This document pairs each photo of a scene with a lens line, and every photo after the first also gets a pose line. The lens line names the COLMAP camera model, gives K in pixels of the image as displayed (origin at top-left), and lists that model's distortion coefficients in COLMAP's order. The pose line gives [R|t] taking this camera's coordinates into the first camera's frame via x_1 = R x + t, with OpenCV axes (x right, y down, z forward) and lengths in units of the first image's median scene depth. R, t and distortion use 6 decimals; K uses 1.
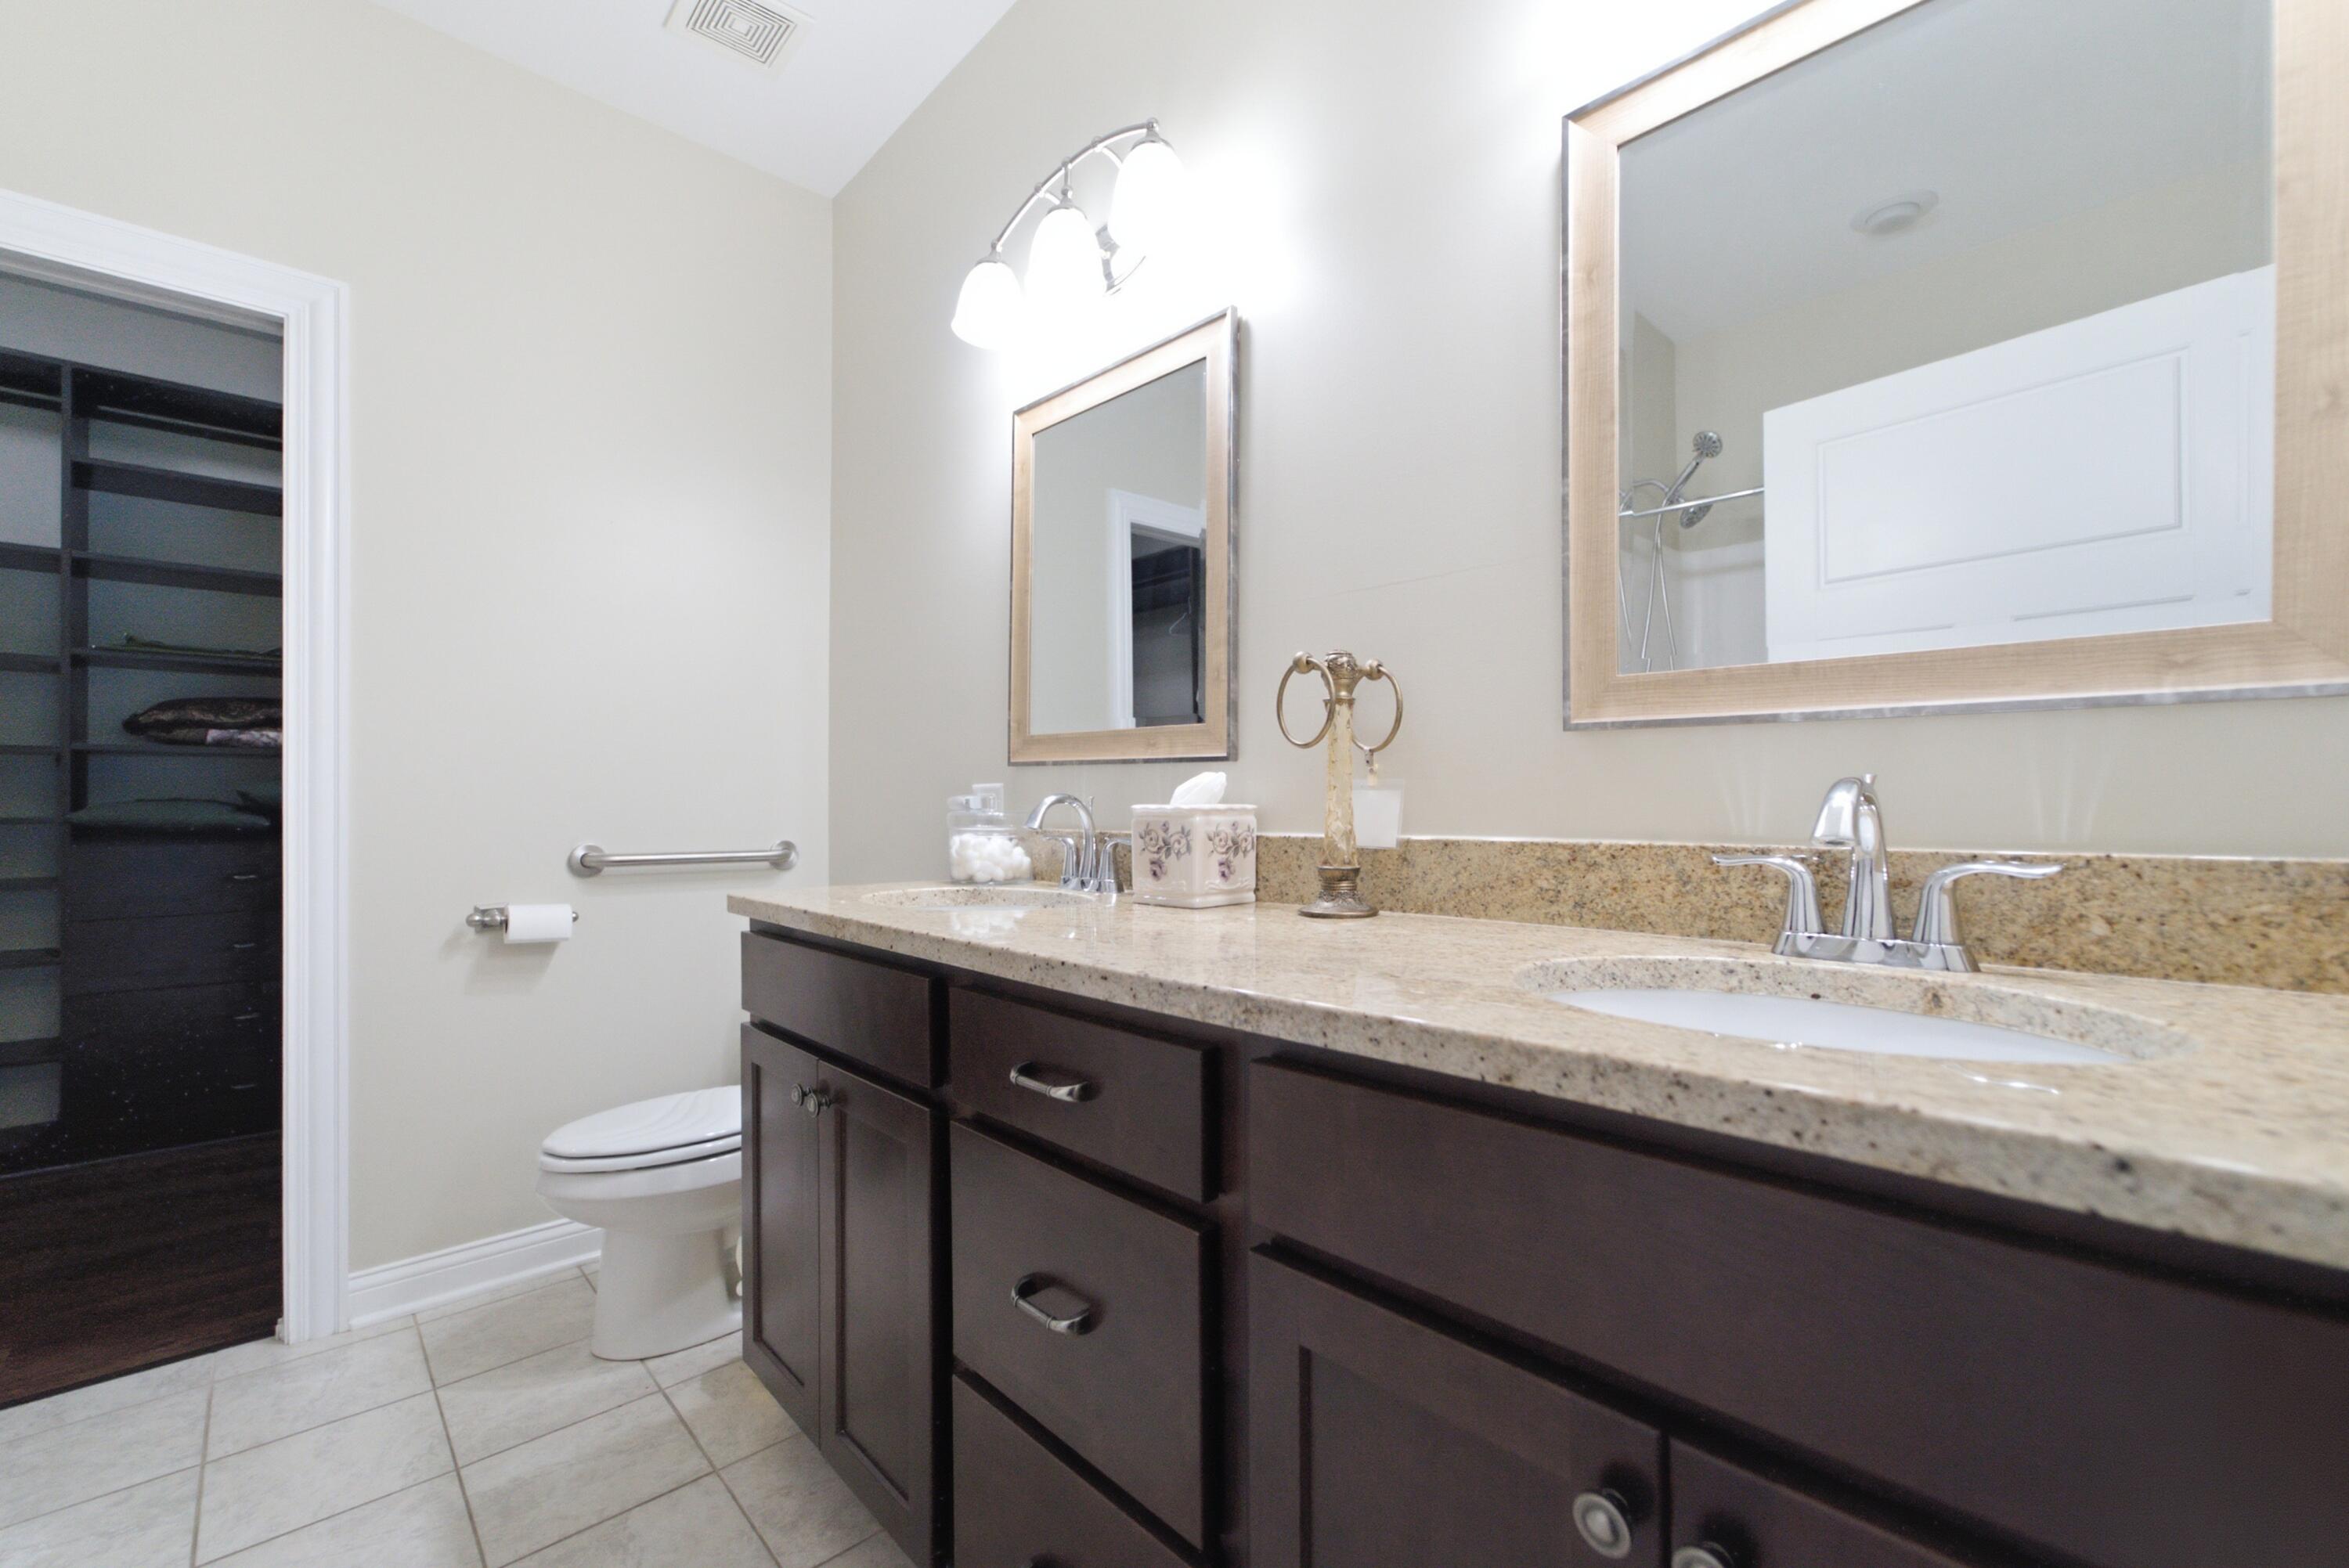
lens RADIAL K [[988.9, 0, 1174.5], [0, 988.9, 784.0], [0, 0, 1]] dist [-0.000126, -0.000018]
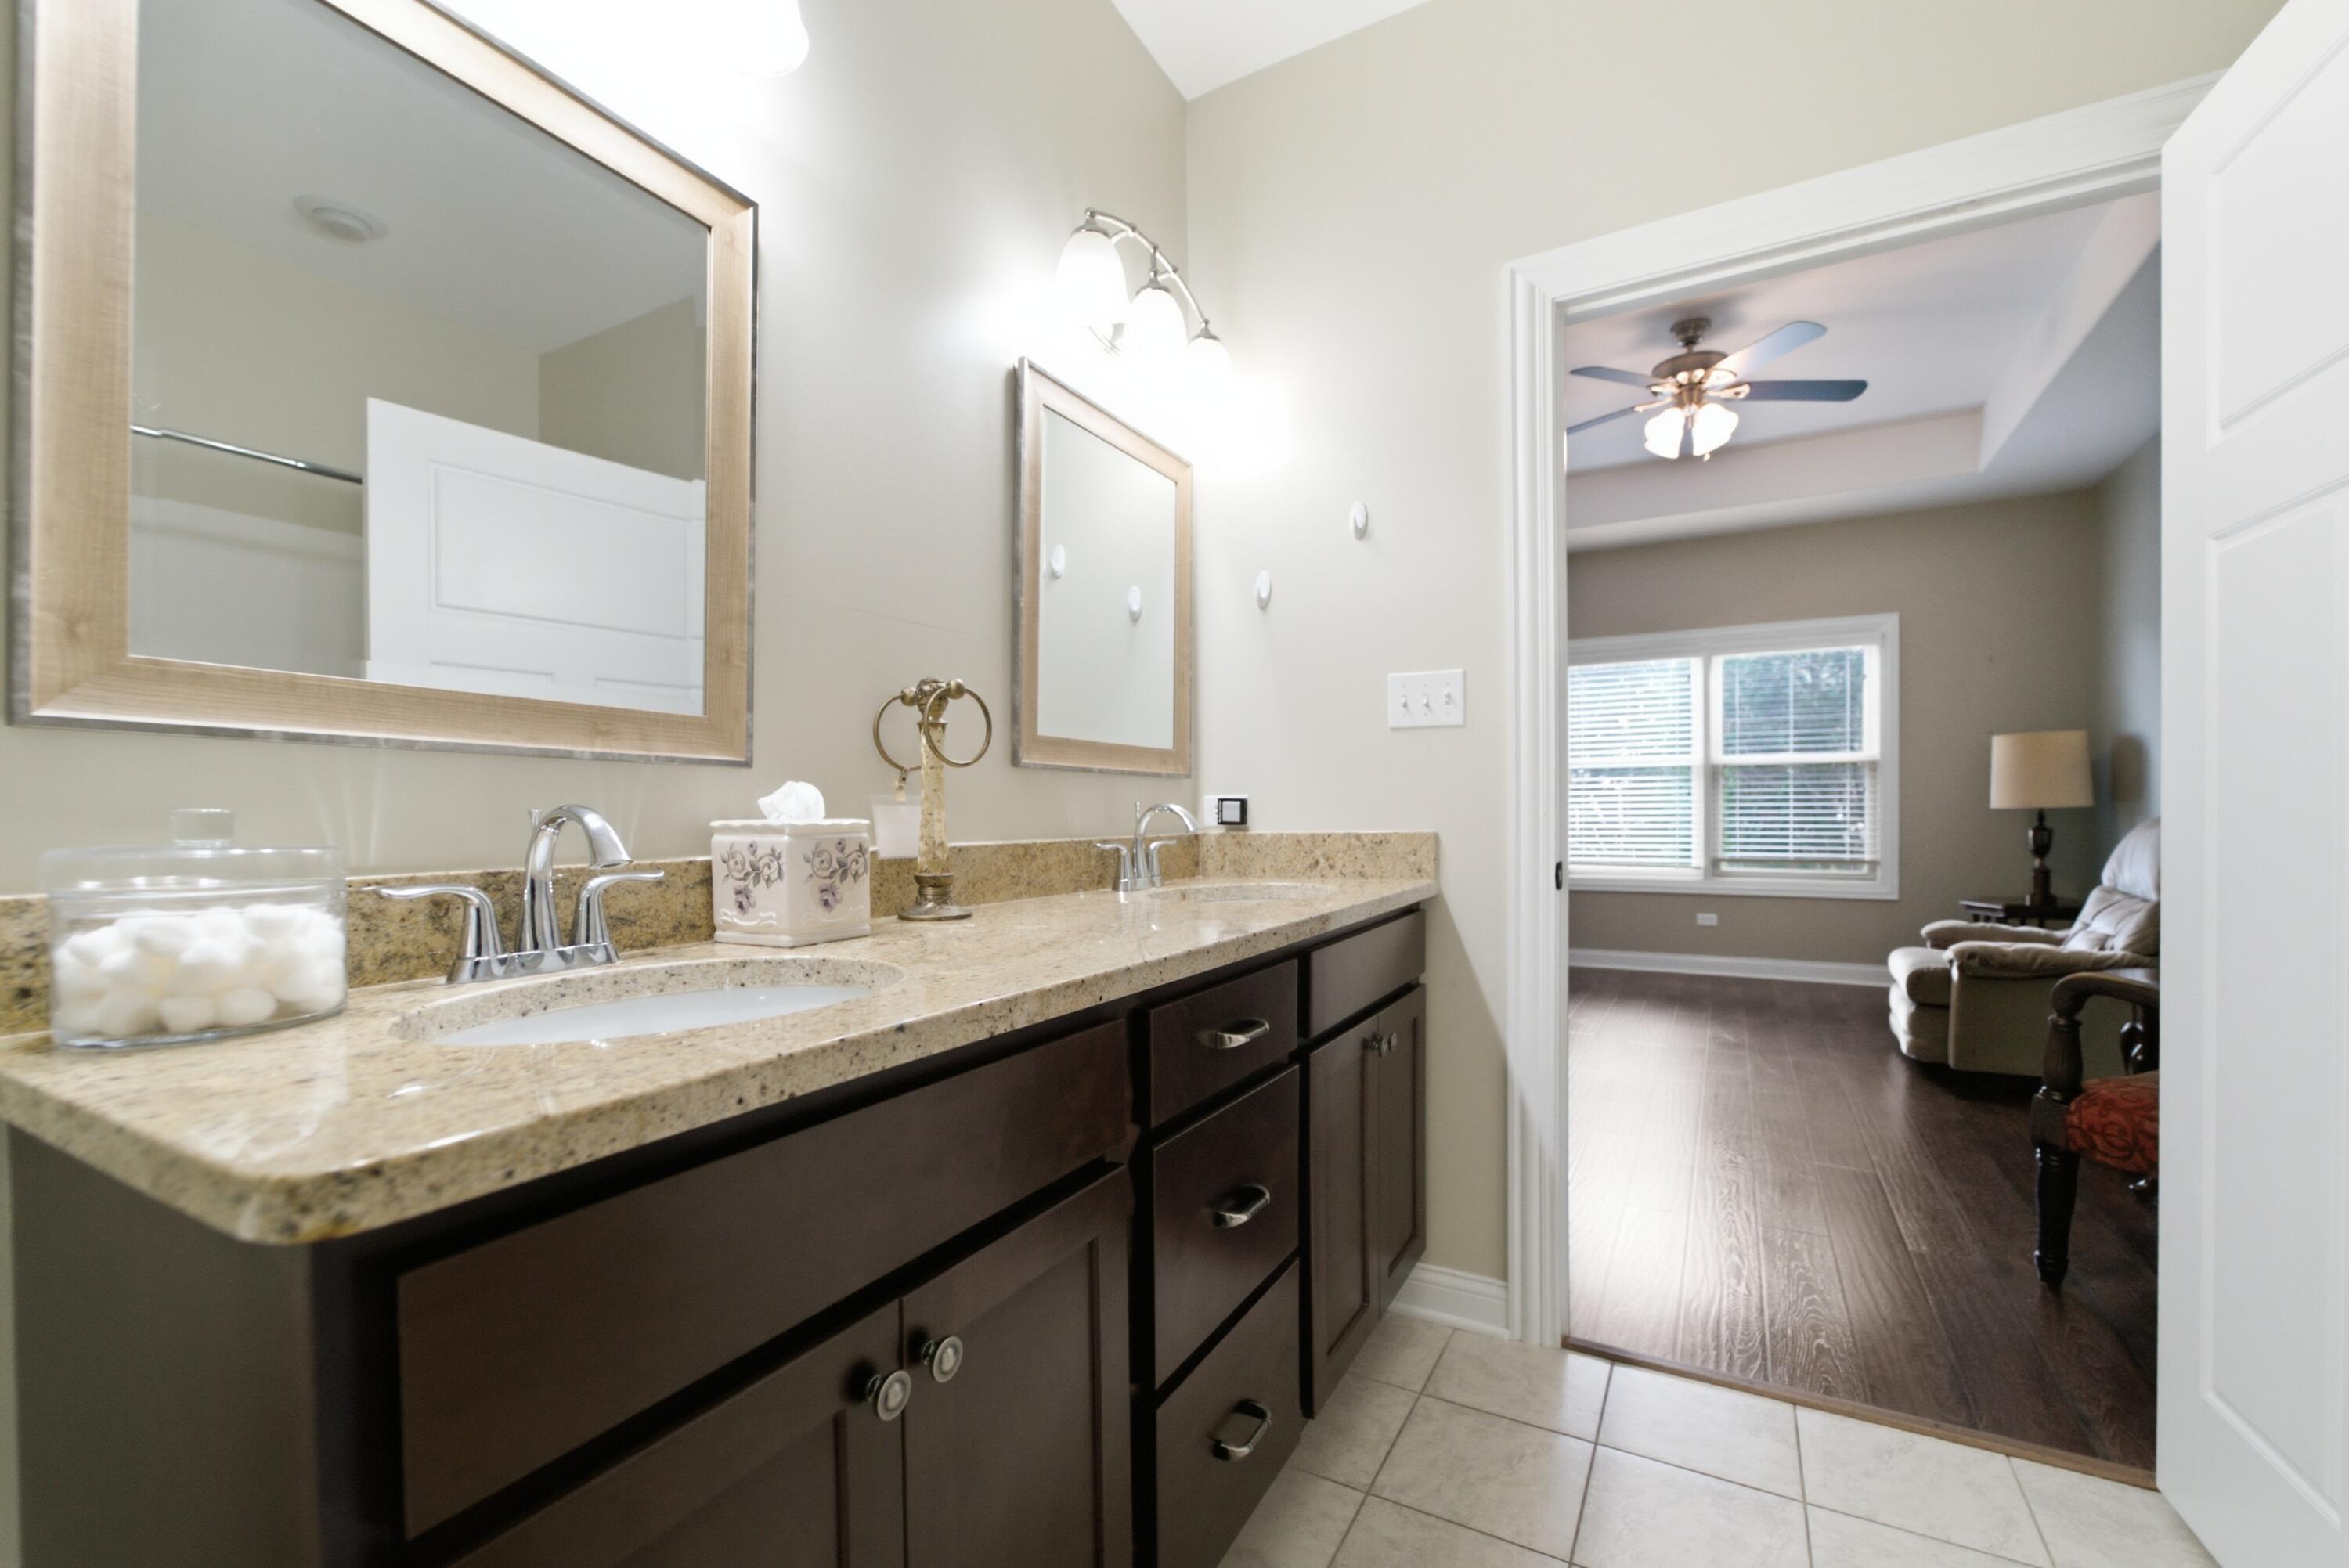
lens RADIAL K [[981.9, 0, 1182.6], [0, 981.9, 827.5], [0, 0, 1]] dist [0.000190, 0.000100]
pose [[-0.315933, 0.004838, 0.948769, -0.829323], [0.000630, 0.999988, -0.004890, 0.032630], [-0.948781, -0.000947, -0.315932, 0.941881]]
